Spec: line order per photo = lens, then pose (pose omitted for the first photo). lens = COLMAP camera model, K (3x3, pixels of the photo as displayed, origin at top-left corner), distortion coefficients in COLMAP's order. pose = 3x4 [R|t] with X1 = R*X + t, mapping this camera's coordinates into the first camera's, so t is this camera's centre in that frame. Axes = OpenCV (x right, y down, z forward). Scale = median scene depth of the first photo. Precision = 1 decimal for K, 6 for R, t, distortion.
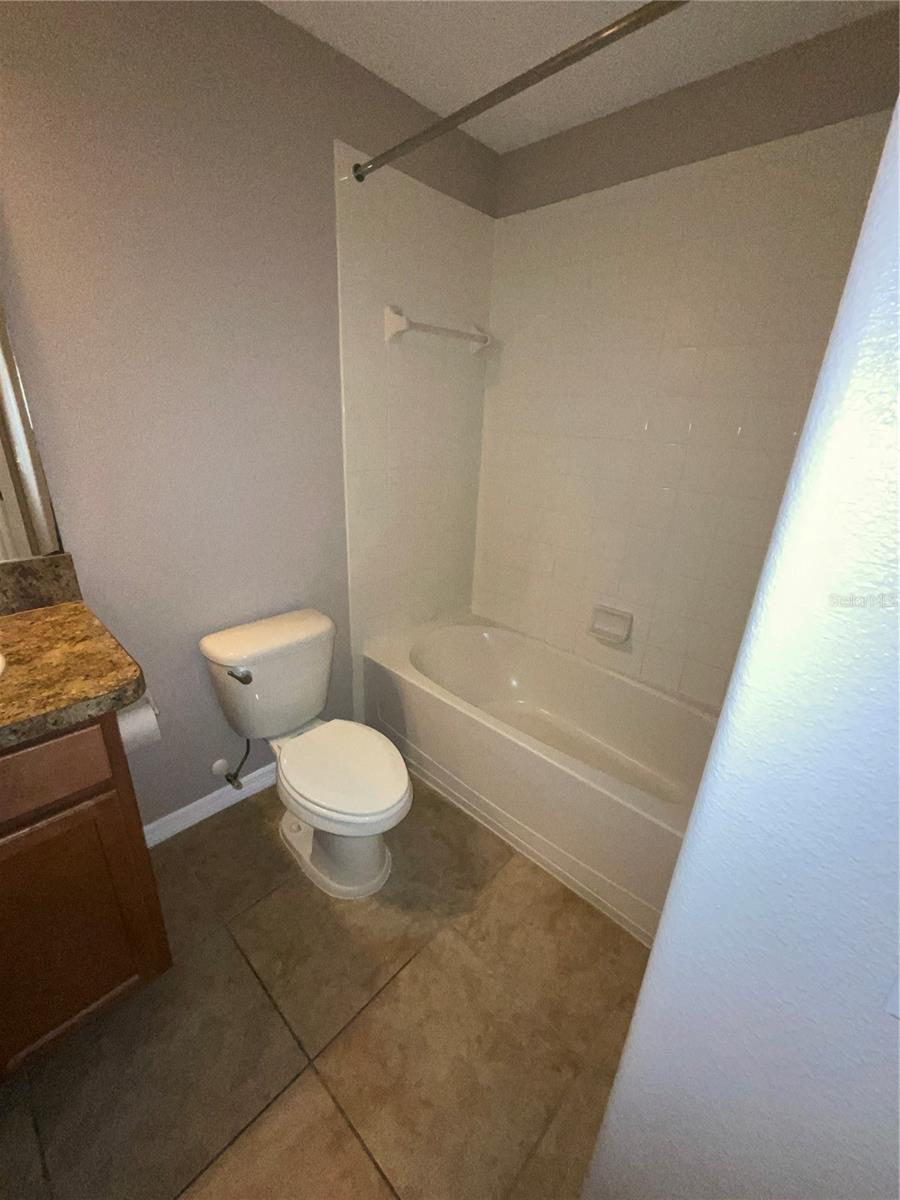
lens RADIAL K [[484.3, 0, 448.4], [0, 484.3, 597.6], [0, 0, 1]] dist [-0.000605, -0.000835]
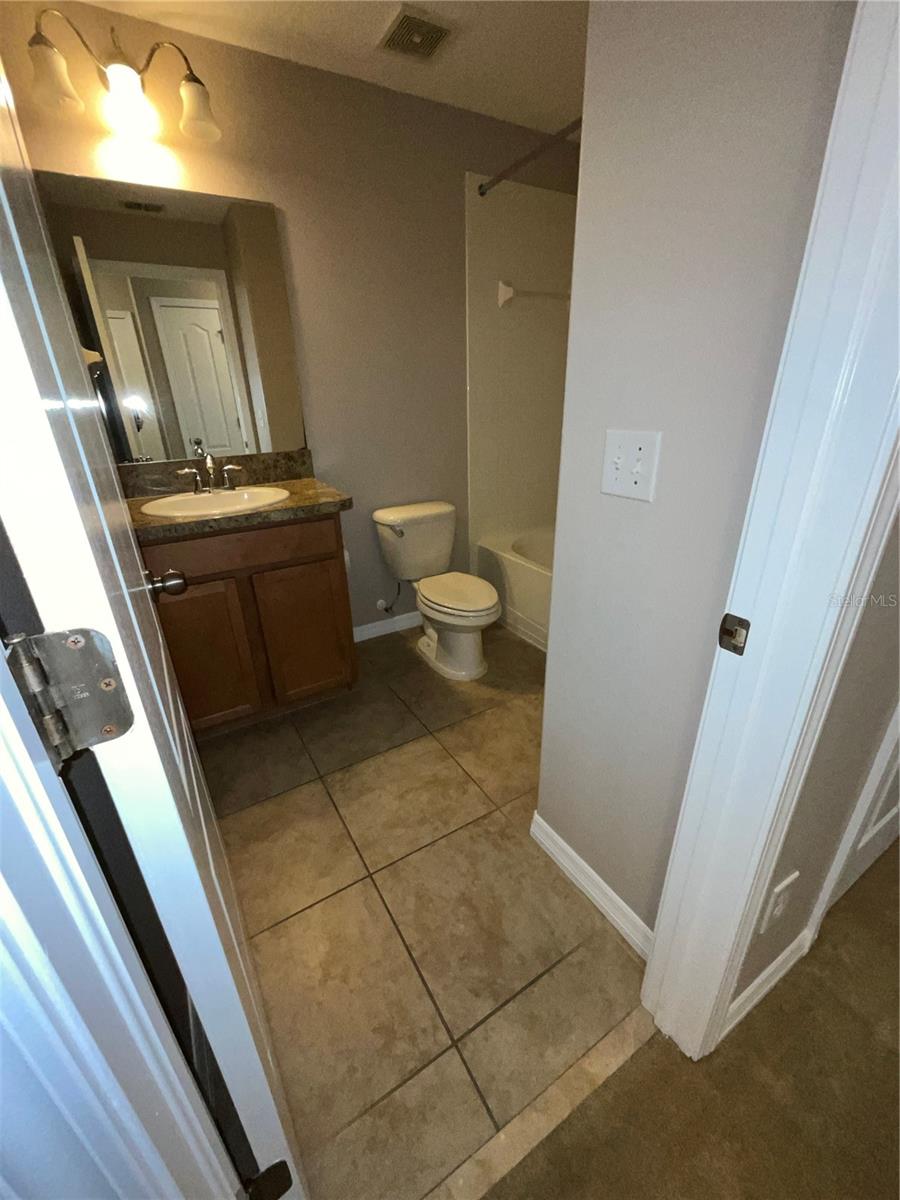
lens RADIAL K [[484.3, 0, 448.2], [0, 484.3, 602.1], [0, 0, 1]] dist [-0.000605, -0.000835]
pose [[0.961326, 0.044857, -0.271736, 0.166742], [-0.033955, 0.998424, 0.044694, 0.297289], [0.273313, -0.033739, 0.961333, -0.466733]]
